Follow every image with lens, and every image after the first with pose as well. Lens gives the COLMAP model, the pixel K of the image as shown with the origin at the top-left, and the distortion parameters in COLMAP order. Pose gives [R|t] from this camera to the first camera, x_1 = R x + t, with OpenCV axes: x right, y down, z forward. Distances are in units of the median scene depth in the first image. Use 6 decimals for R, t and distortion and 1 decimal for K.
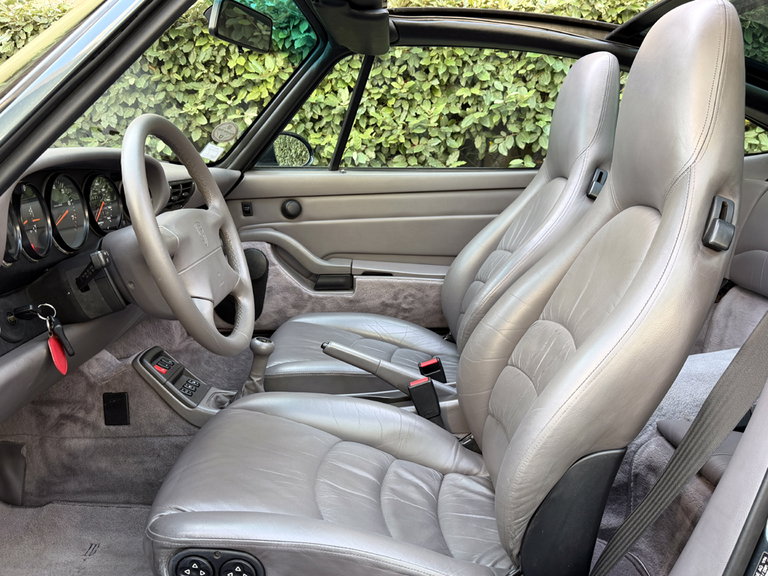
lens RADIAL K [[657.3, 0, 384.0], [0, 657.3, 288.0], [0, 0, 1]] dist [0.124426, -0.278831]
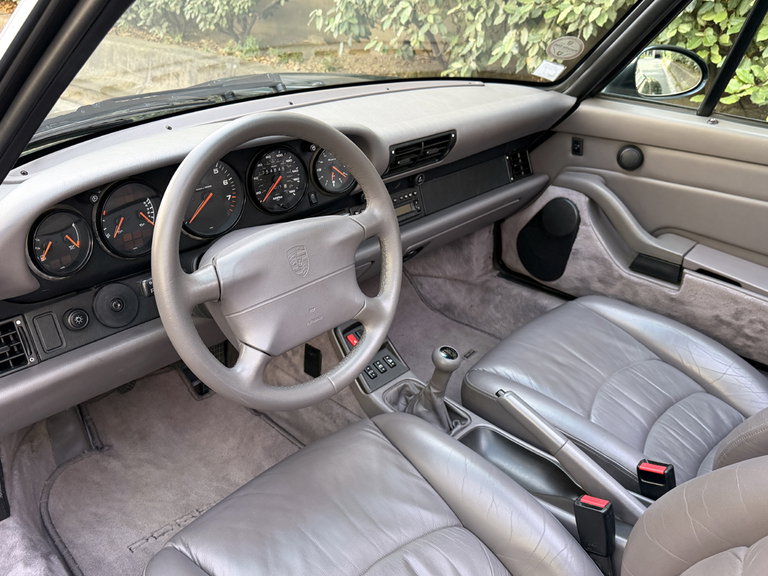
lens RADIAL K [[657.3, 0, 384.0], [0, 657.3, 288.0], [0, 0, 1]] dist [0.124426, -0.278831]
pose [[0.716605, 0.333082, -0.612808, 0.171825], [-0.163365, 0.934318, 0.316798, -0.176269], [0.678078, -0.126908, 0.723951, 0.246856]]
